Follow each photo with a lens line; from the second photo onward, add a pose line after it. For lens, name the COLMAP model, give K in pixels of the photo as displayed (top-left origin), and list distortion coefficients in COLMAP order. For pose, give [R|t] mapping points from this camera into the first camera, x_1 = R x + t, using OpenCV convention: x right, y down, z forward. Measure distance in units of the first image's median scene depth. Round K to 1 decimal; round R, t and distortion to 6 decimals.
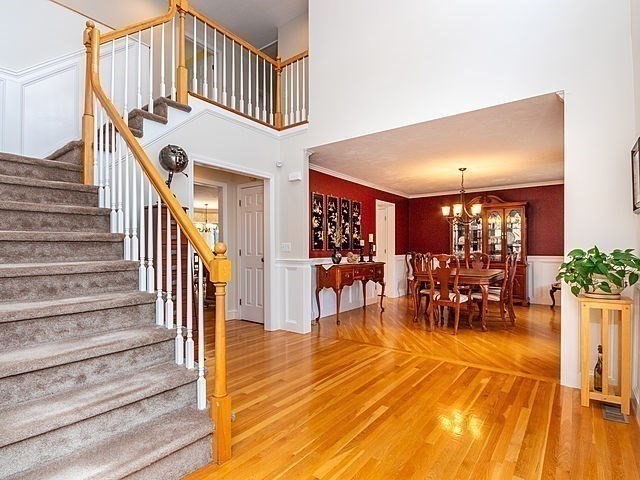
lens RADIAL K [[340.9, 0, 319.9], [0, 340.9, 243.9], [0, 0, 1]] dist [-0.004572, -0.004540]
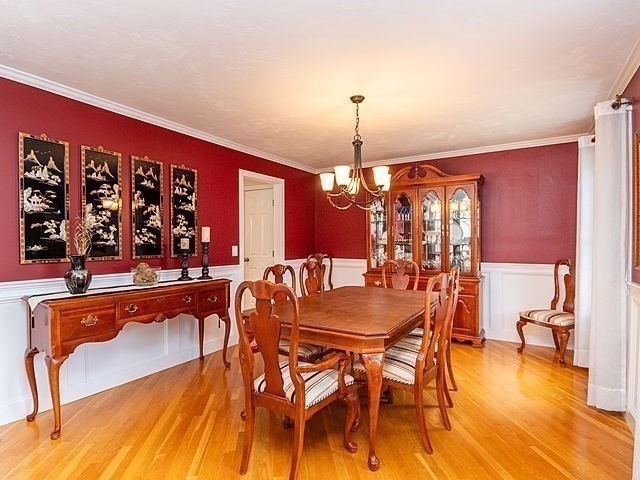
lens RADIAL K [[340.9, 0, 319.1], [0, 340.9, 239.6], [0, 0, 1]] dist [-0.004572, -0.004540]
pose [[0.995197, -0.002804, 0.097857, 0.274405], [0.002315, 0.999984, 0.005101, -0.011585], [-0.097870, -0.004850, 0.995187, 0.441076]]
